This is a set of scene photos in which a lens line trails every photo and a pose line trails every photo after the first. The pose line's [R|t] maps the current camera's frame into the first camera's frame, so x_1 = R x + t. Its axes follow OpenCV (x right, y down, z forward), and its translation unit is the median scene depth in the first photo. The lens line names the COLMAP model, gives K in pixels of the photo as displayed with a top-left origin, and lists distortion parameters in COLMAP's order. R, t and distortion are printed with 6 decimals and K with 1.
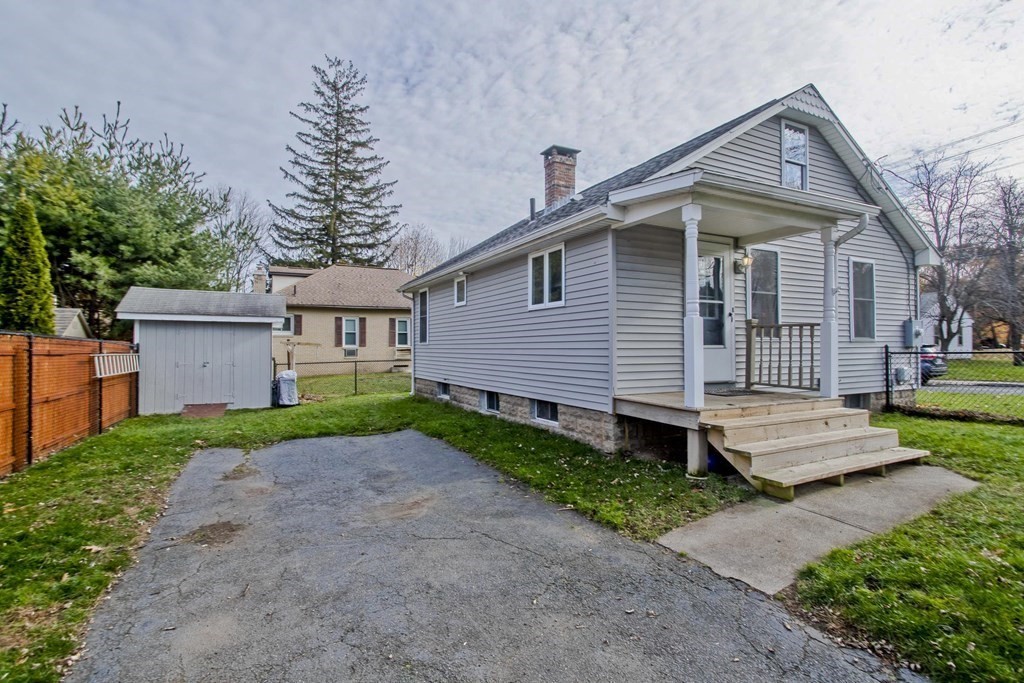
lens RADIAL K [[488.4, 0, 505.7], [0, 488.4, 341.3], [0, 0, 1]] dist [0.004589, -0.002317]
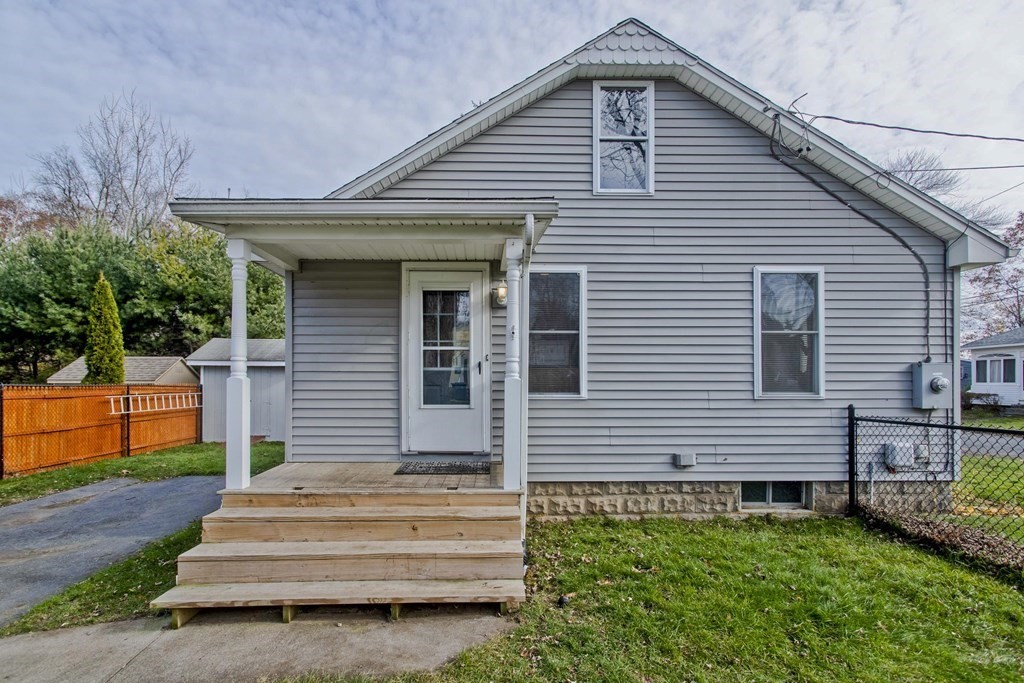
lens RADIAL K [[488.4, 0, 488.6], [0, 488.4, 381.7], [0, 0, 1]] dist [0.004589, -0.002317]
pose [[0.903018, 0.005610, -0.429566, 0.641955], [0.000701, 0.999894, 0.014533, -0.030964], [0.429602, -0.013424, 0.902919, 0.261567]]
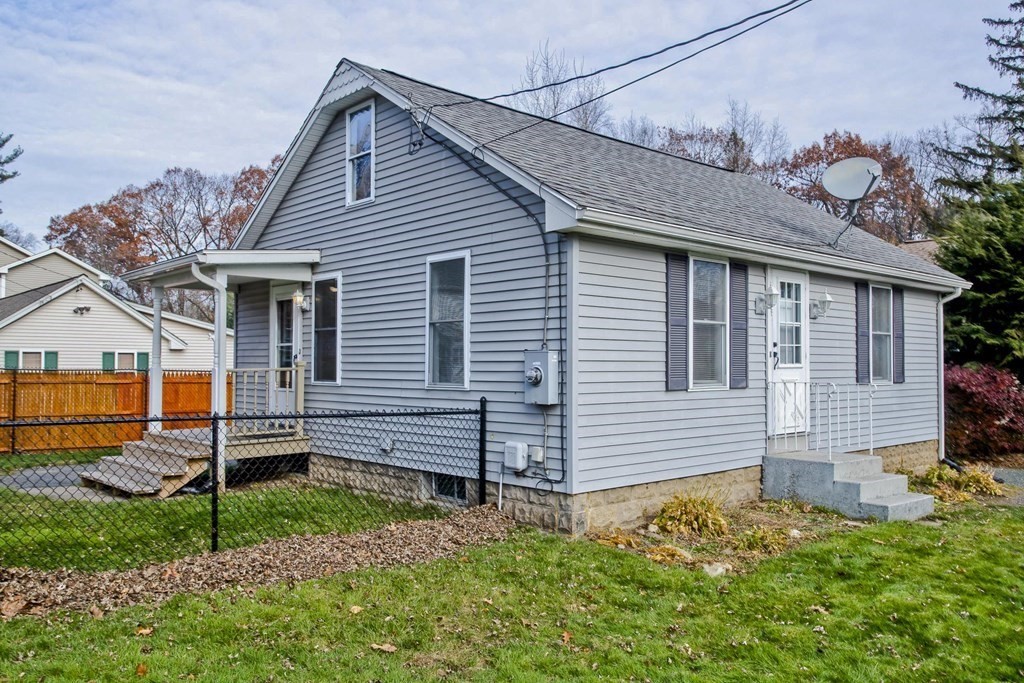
lens RADIAL K [[815.9, 0, 521.6], [0, 815.9, 348.7], [0, 0, 1]] dist [0.016189, -0.015224]
pose [[0.274421, -0.015879, -0.961478, 1.705341], [0.007934, 0.999867, -0.014249, -0.034866], [0.961577, -0.003719, 0.274511, 0.796290]]
